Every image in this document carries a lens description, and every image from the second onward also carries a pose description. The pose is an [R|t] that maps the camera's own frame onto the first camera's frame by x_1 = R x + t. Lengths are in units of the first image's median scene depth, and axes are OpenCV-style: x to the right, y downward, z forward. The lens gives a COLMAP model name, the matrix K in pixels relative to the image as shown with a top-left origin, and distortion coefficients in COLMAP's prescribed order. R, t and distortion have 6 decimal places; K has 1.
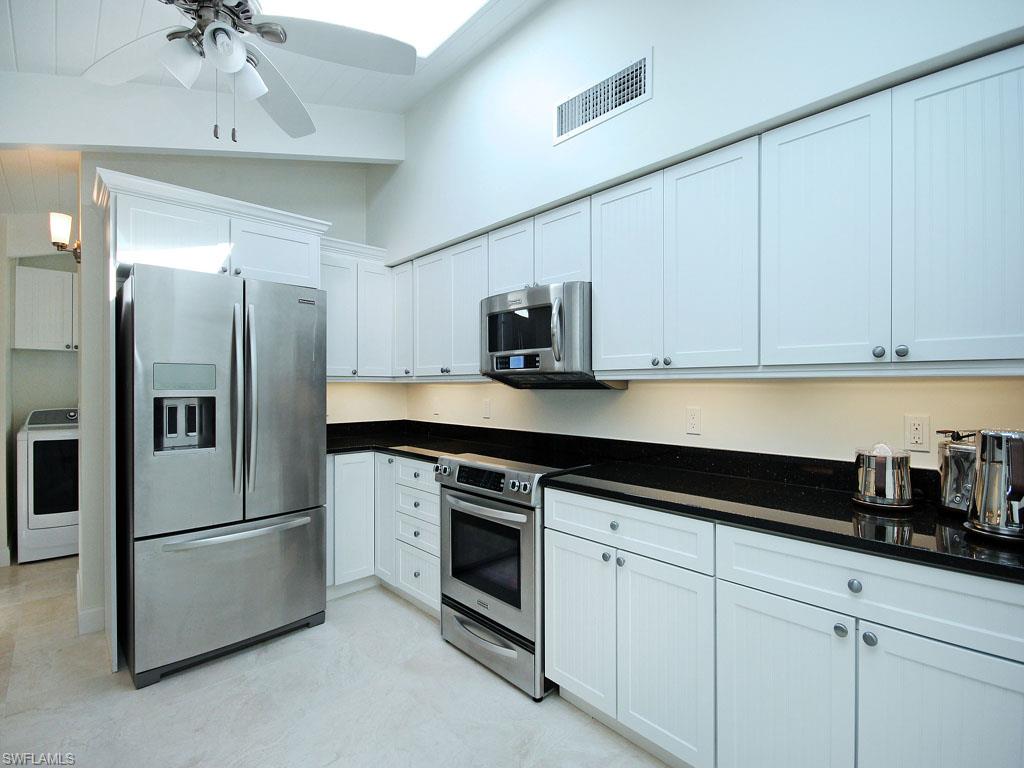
lens RADIAL K [[479.6, 0, 512.0], [0, 479.6, 384.0], [0, 0, 1]] dist [0.001662, 0.000176]
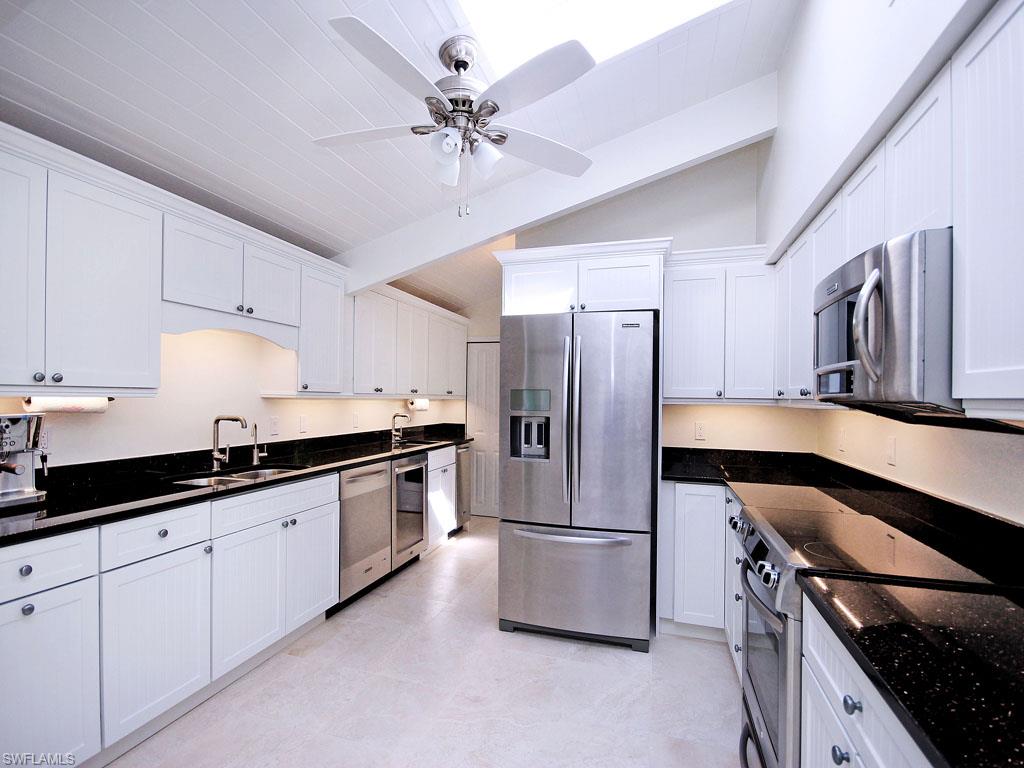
lens RADIAL K [[481.5, 0, 512.1], [0, 481.5, 398.3], [0, 0, 1]] dist [0.001419, 0.000248]
pose [[0.485509, 0.011090, -0.874162, 0.360102], [-0.010046, 0.999924, 0.007106, -0.025650], [0.874174, 0.005332, 0.485583, 0.315443]]
